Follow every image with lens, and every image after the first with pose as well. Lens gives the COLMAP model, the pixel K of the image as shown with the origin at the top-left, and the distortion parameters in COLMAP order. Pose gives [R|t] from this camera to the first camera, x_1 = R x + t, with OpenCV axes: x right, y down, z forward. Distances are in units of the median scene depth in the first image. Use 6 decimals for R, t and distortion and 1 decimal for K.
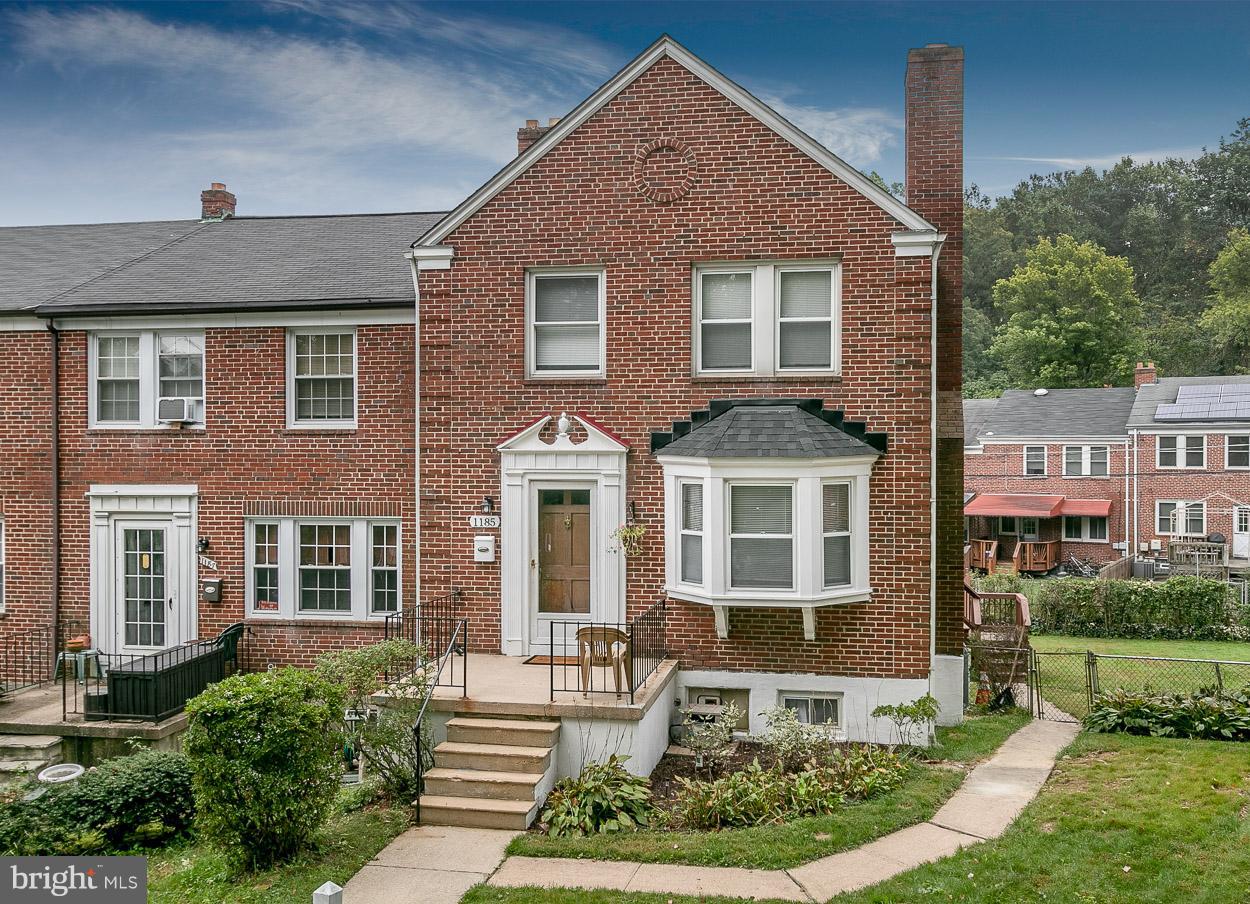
lens RADIAL K [[1122.4, 0, 658.8], [0, 1122.4, 482.2], [0, 0, 1]] dist [0.008664, 0.004285]
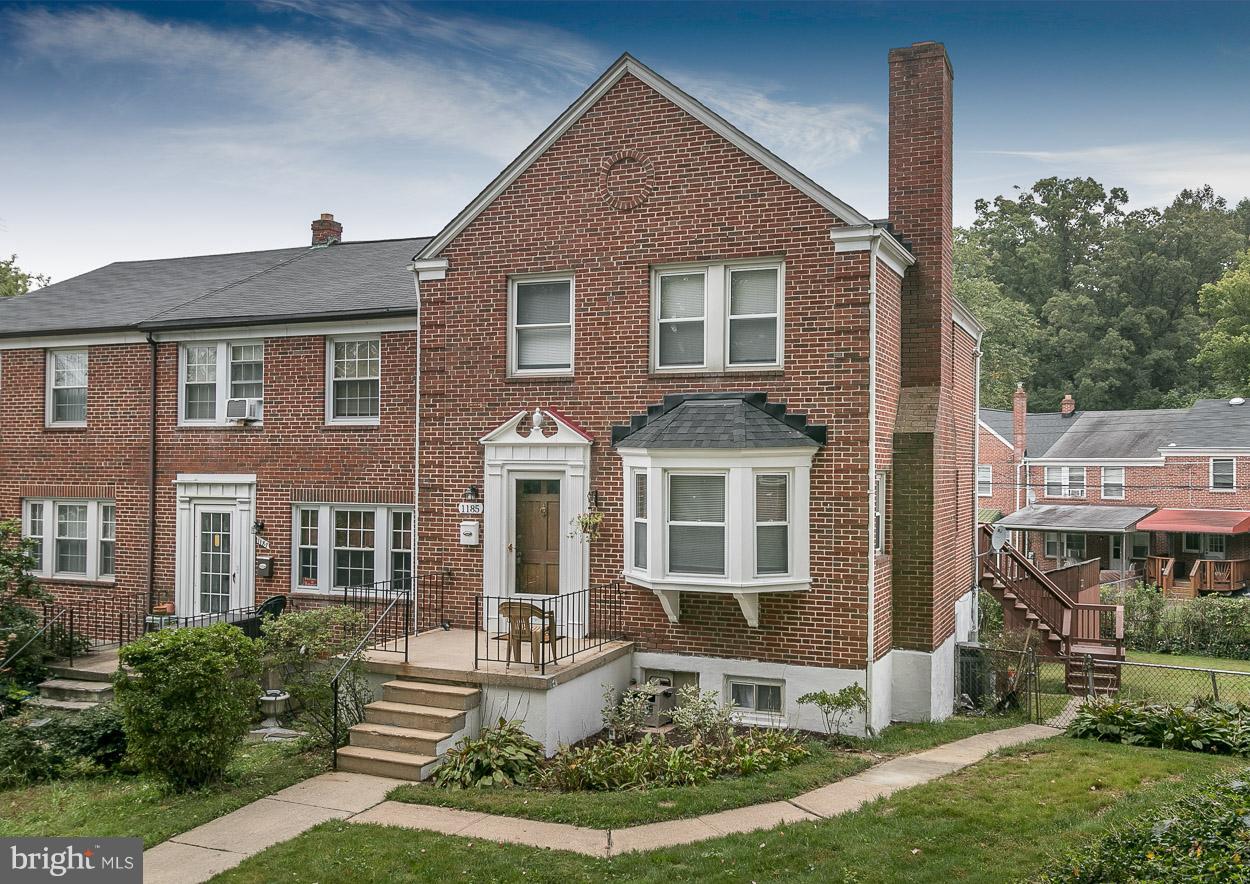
lens RADIAL K [[1095.6, 0, 646.7], [0, 1095.6, 472.0], [0, 0, 1]] dist [0.009692, 0.004174]
pose [[0.975333, 0.008241, -0.220584, 0.253930], [-0.013350, 0.999676, -0.021679, 0.021290], [0.220334, 0.024089, 0.975127, -0.002881]]
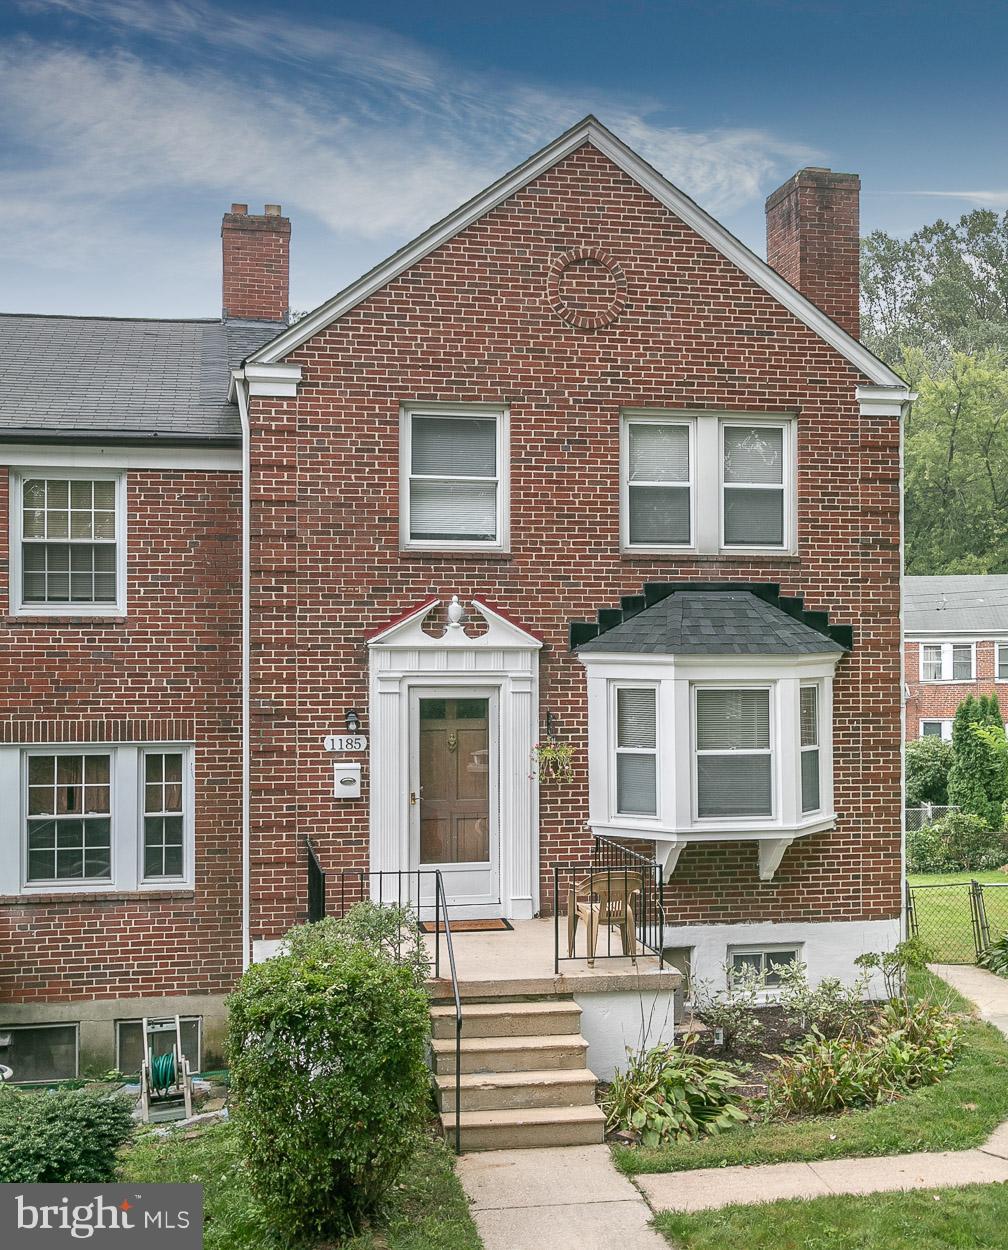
lens RADIAL K [[1442.3, 0, 503.8], [0, 1442.3, 677.3], [0, 0, 1]] dist [0.008727, 0.017706]
pose [[0.938261, -0.003961, 0.345906, -0.394764], [0.011630, 0.999730, -0.020096, 0.012527], [-0.345733, 0.022878, 0.938054, 0.082508]]
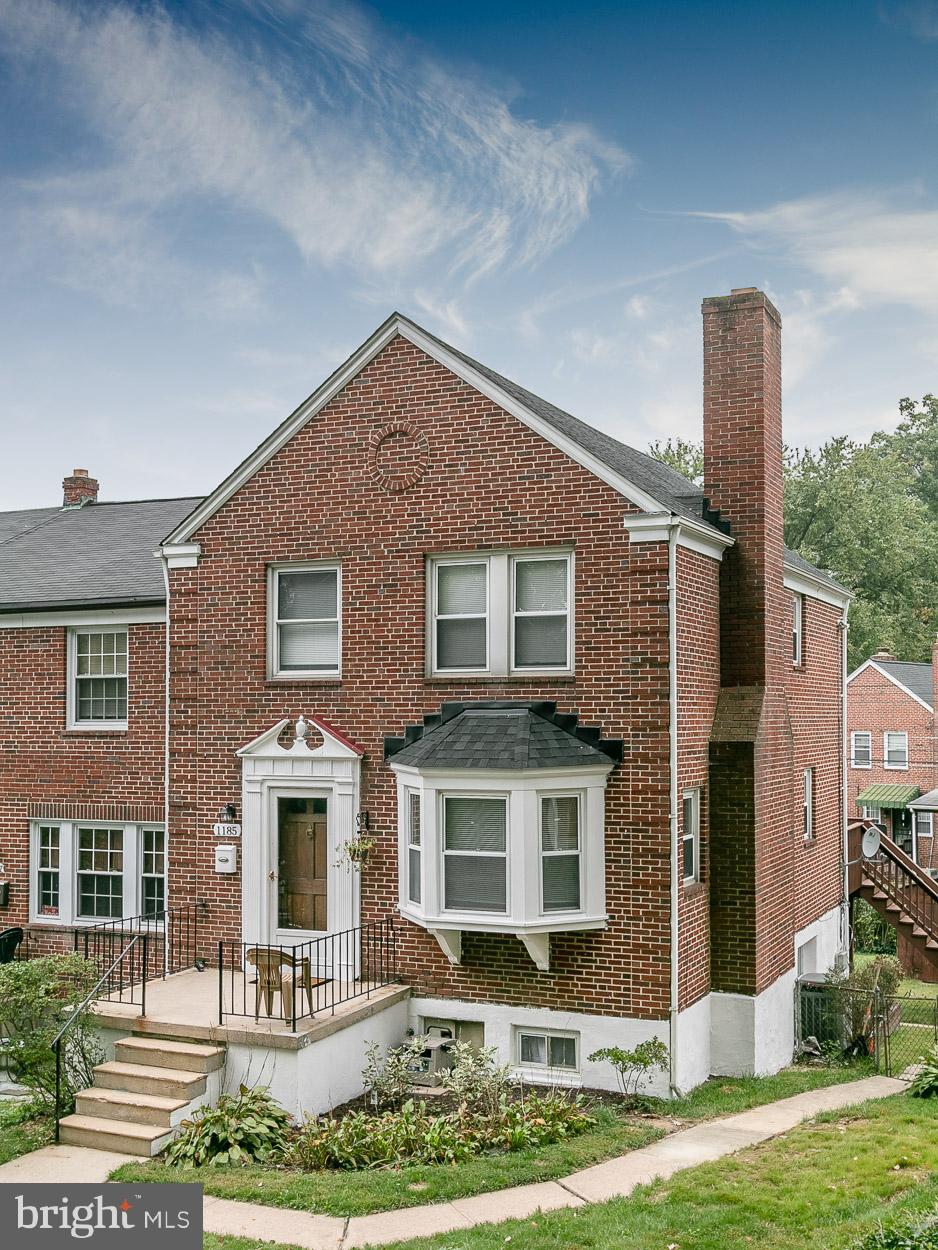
lens RADIAL K [[1344.7, 0, 487.0], [0, 1344.7, 708.9], [0, 0, 1]] dist [0.011198, 0.006234]
pose [[0.970989, -0.004133, -0.239087, 0.340753], [-0.004359, 0.999379, -0.034977, -0.029399], [0.239083, 0.035005, 0.970368, -0.057906]]
